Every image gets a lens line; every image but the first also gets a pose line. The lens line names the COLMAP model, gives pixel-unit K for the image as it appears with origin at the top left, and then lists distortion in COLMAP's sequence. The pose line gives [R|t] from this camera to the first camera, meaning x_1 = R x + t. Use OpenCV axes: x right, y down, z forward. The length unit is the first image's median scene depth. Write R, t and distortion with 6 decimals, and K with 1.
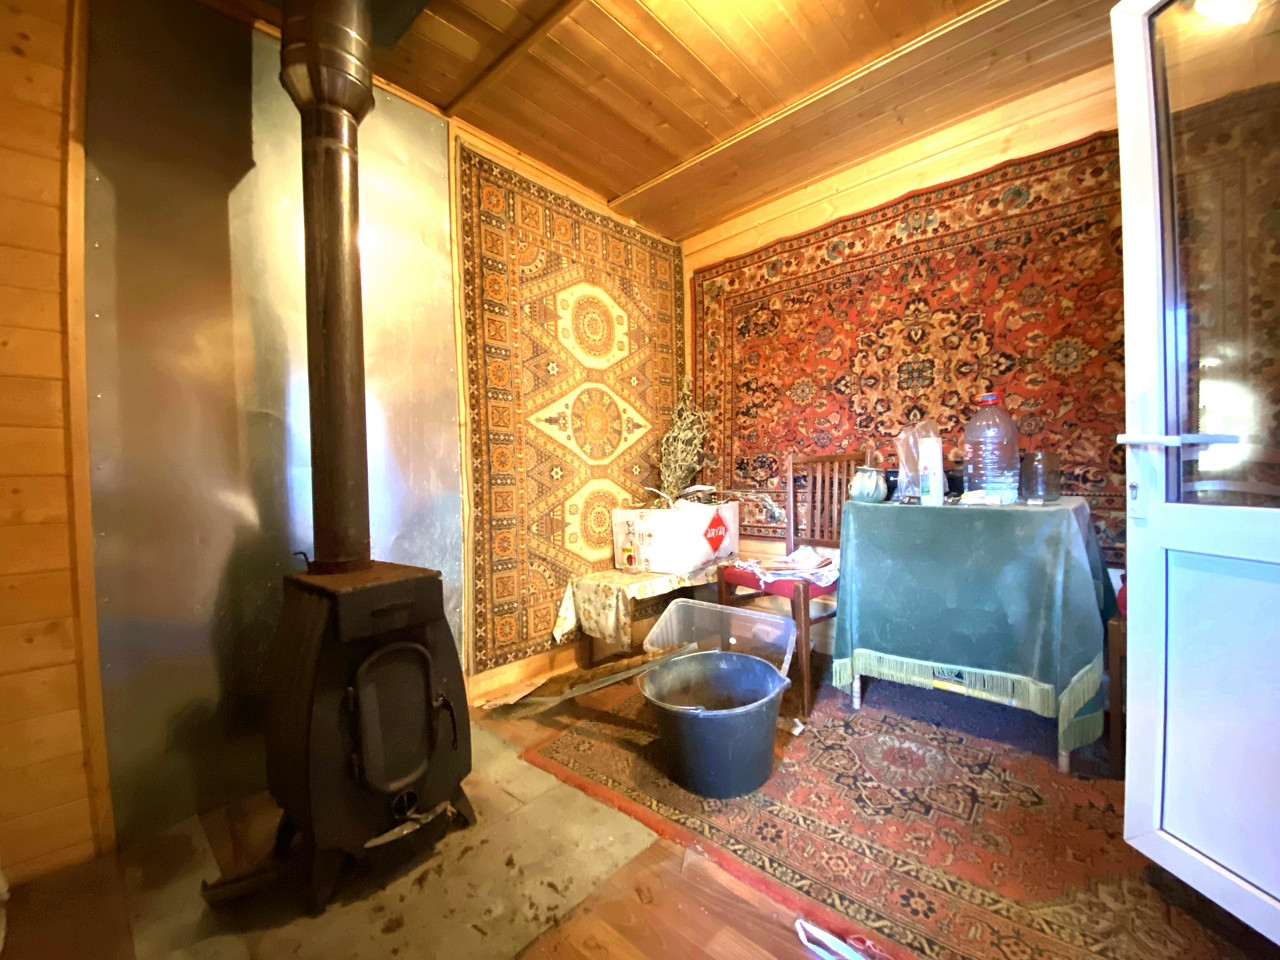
lens RADIAL K [[511.9, 0, 635.3], [0, 511.9, 491.8], [0, 0, 1]] dist [-0.032597, -0.001955]
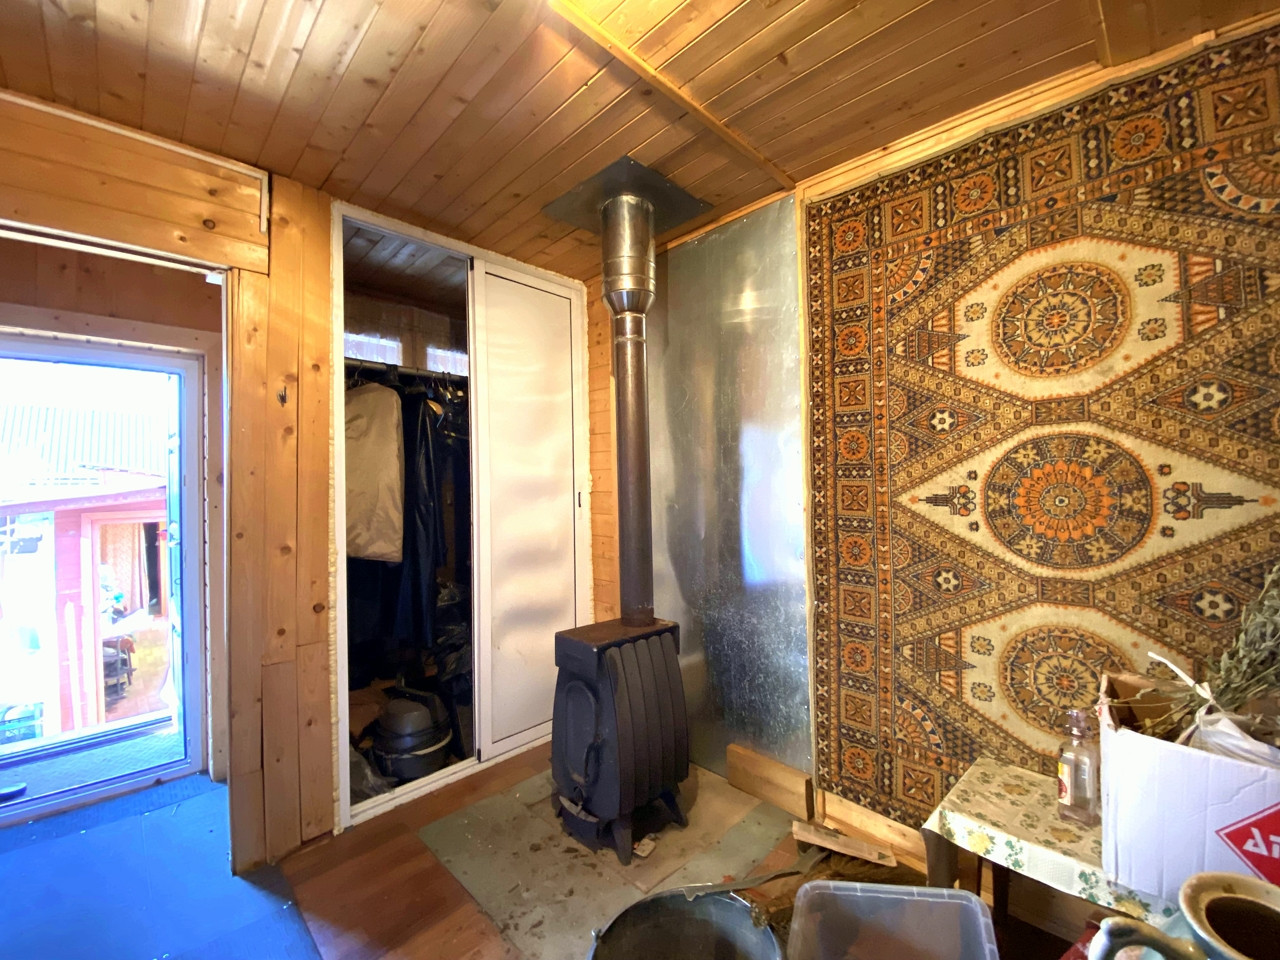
lens RADIAL K [[511.9, 0, 637.9], [0, 511.9, 473.4], [0, 0, 1]] dist [-0.032597, -0.001955]
pose [[-0.068140, 0.002292, -0.997673, 0.515948], [-0.029744, 0.999548, 0.004328, -0.164369], [0.997232, 0.029970, -0.068041, 0.651175]]
